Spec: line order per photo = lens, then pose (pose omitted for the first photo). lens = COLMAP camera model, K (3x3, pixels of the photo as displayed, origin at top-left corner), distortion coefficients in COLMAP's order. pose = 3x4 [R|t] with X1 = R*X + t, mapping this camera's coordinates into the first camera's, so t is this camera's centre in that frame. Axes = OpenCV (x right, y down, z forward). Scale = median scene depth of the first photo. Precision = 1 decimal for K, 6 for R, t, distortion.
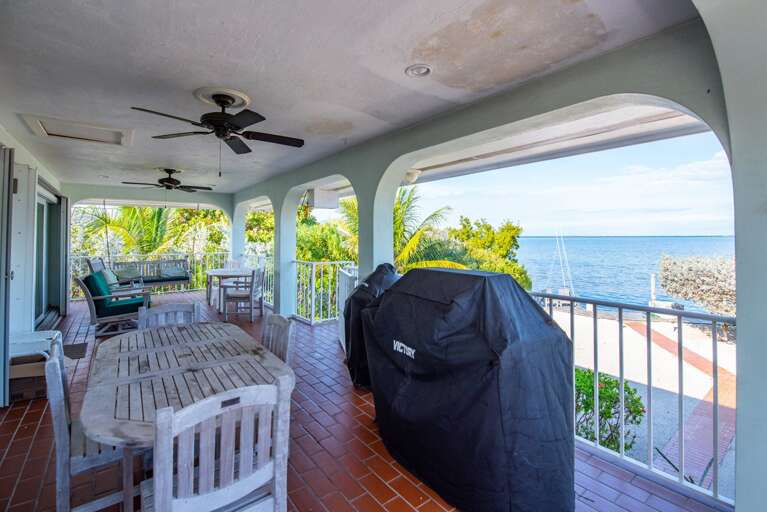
lens RADIAL K [[331.3, 0, 381.9], [0, 331.3, 234.2], [0, 0, 1]] dist [-0.000131, 0.000204]
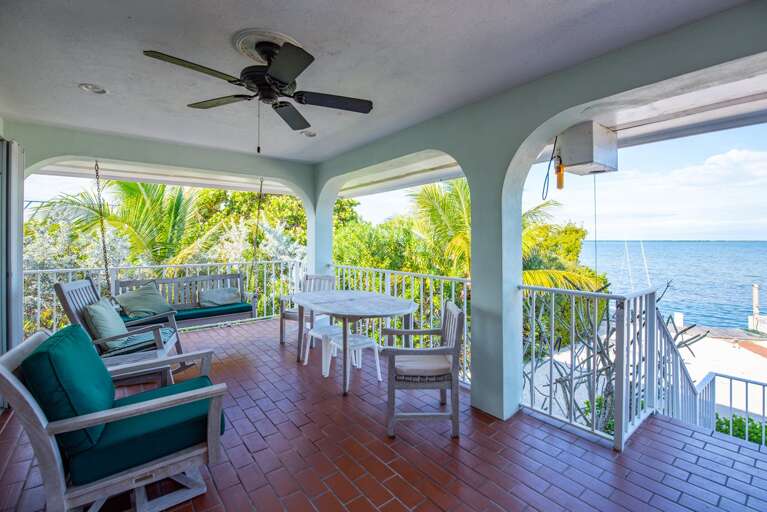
lens RADIAL K [[335.7, 0, 383.9], [0, 335.7, 239.1], [0, 0, 1]] dist [0.014145, -0.000266]
pose [[0.999984, 0.001902, -0.005262, -0.237286], [-0.001886, 0.999993, 0.003136, 0.008978], [0.005268, -0.003126, 0.999981, 0.289100]]
